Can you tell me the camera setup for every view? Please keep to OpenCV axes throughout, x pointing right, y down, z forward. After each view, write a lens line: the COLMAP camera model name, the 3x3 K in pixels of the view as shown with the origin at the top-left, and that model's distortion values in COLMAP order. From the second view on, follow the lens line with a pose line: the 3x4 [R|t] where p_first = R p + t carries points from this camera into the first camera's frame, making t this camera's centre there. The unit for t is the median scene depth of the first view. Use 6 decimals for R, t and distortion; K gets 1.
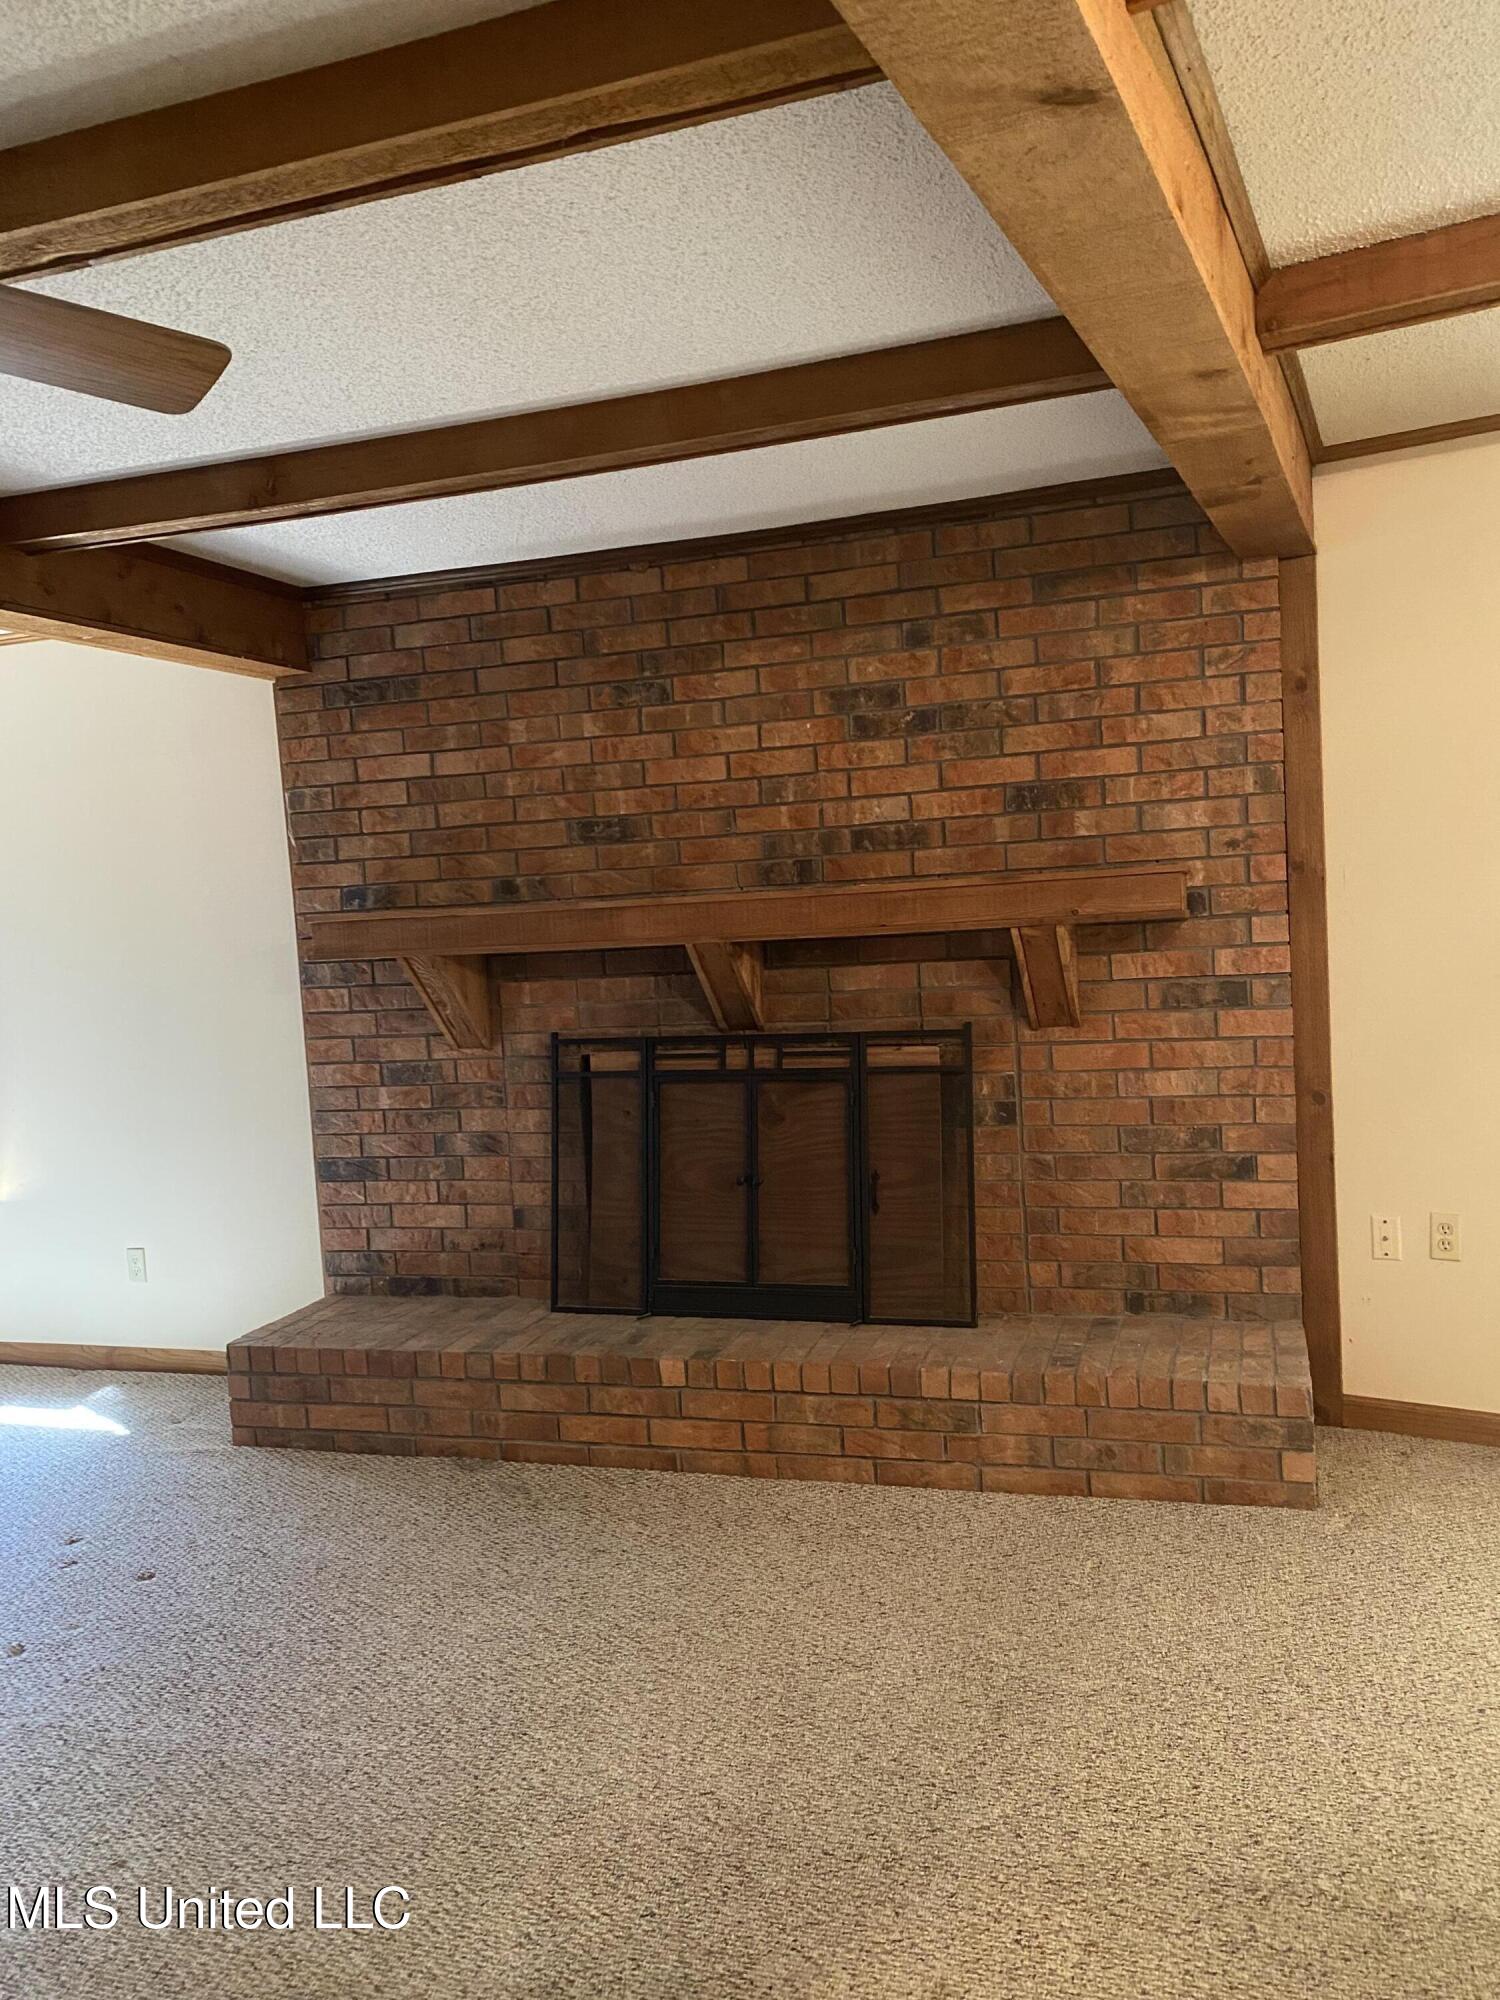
lens RADIAL K [[1491.8, 0, 750.0], [0, 1491.8, 1000.0], [0, 0, 1]] dist [0.008486, -0.044720]
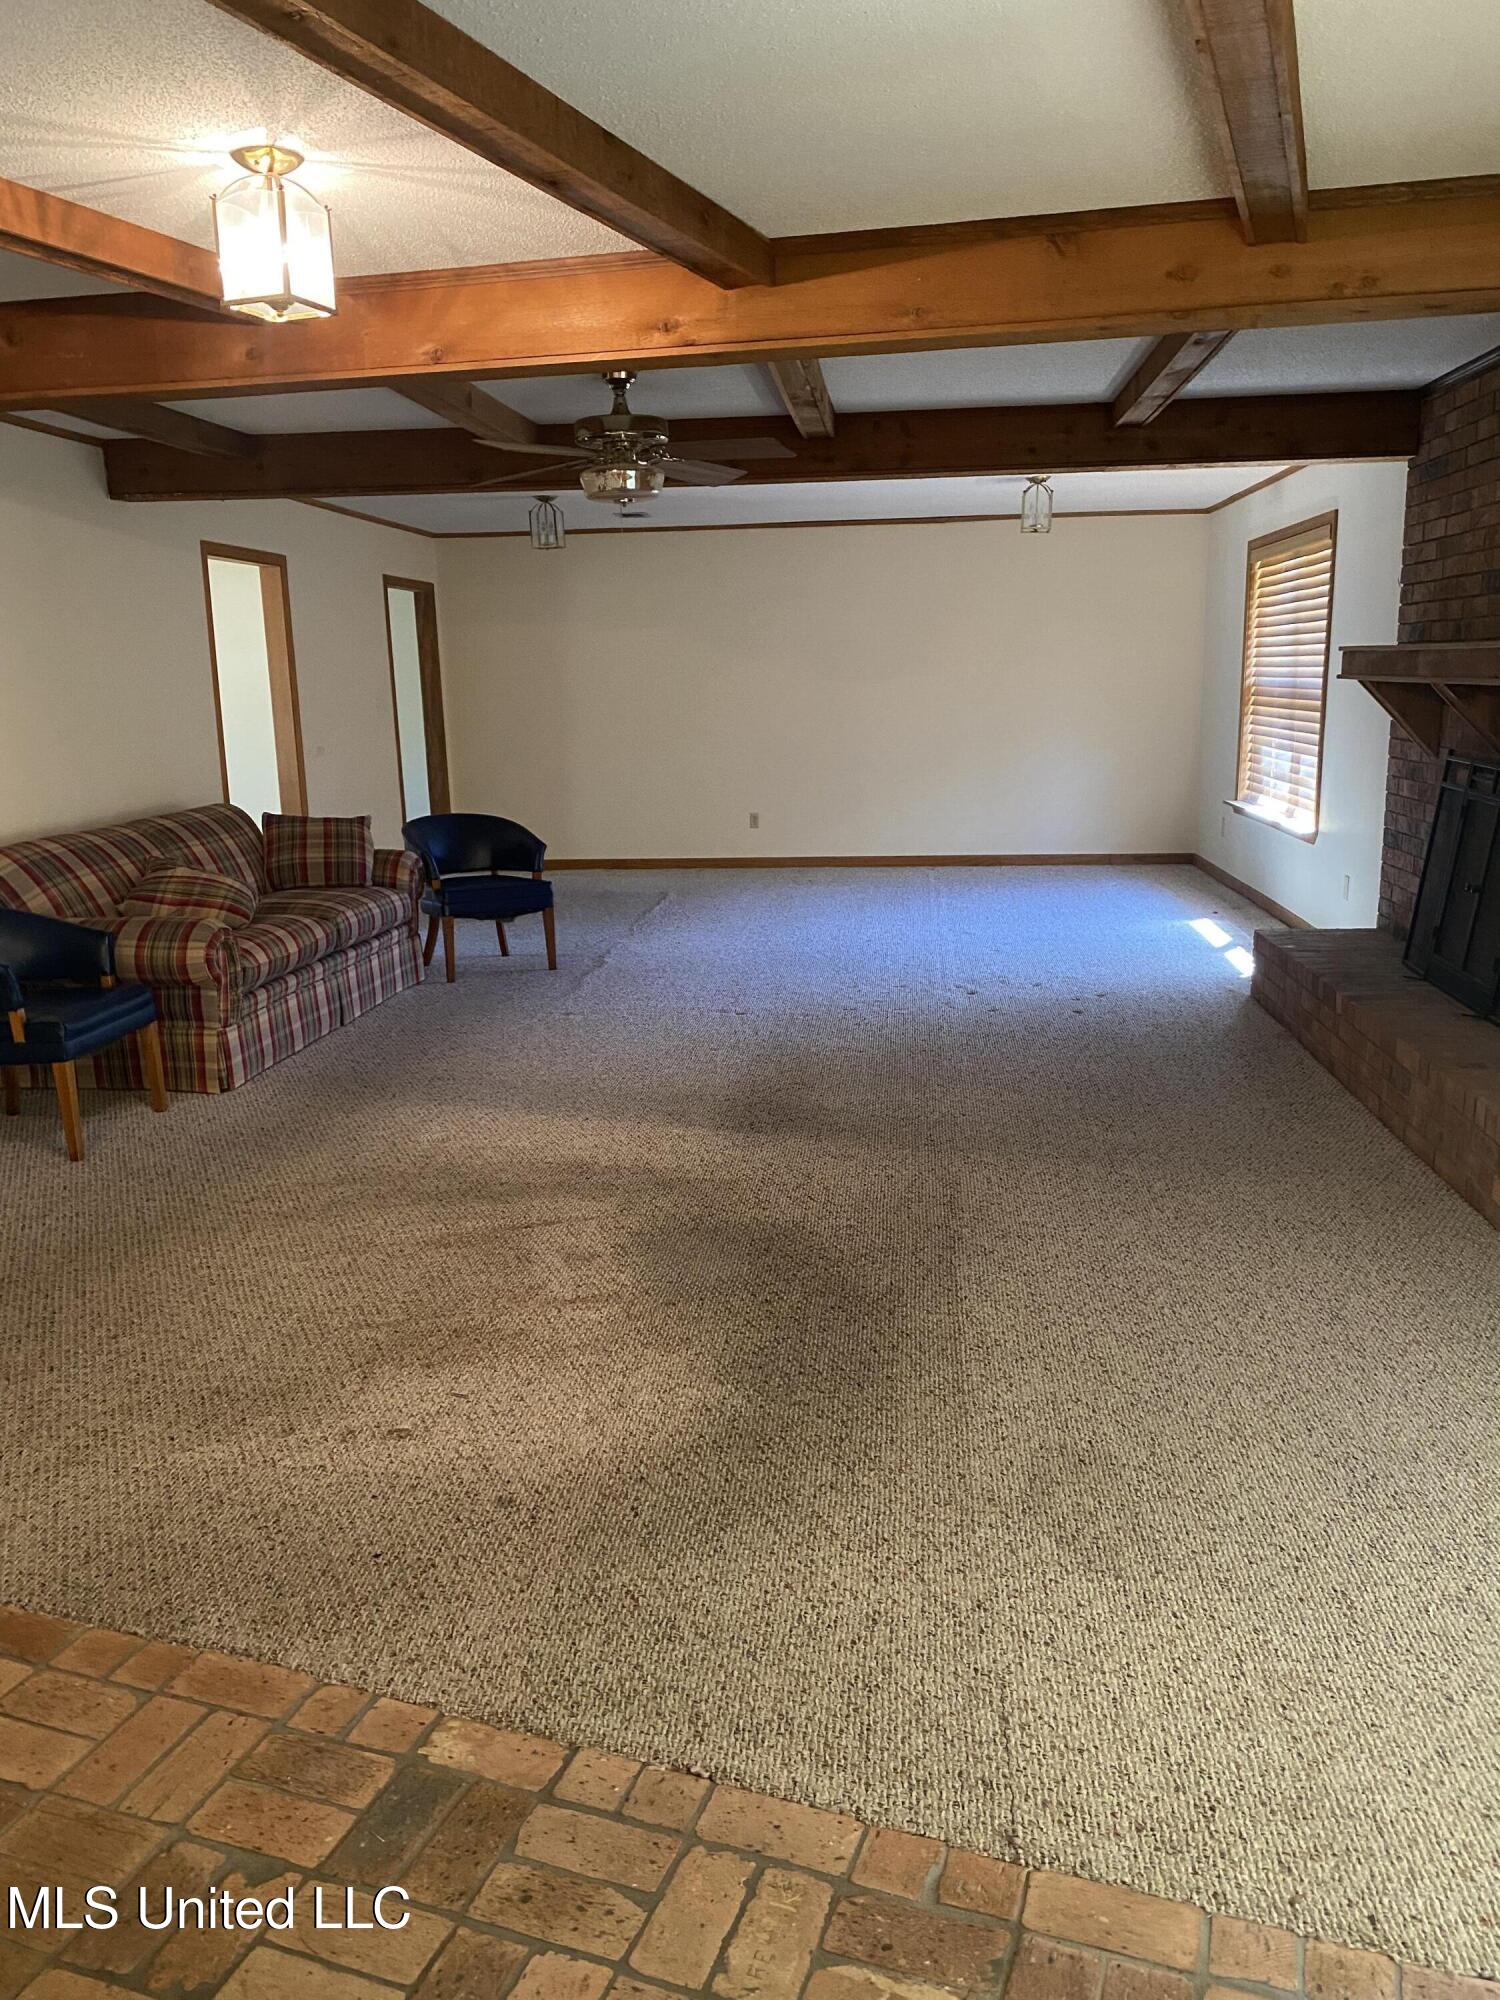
lens RADIAL K [[1491.8, 0, 750.0], [0, 1491.8, 1000.0], [0, 0, 1]] dist [0.008486, -0.044720]
pose [[0.220861, 0.263917, -0.938919, 1.553591], [-0.038441, 0.964300, 0.262008, -0.131768], [0.974548, -0.021774, 0.223121, 0.218004]]
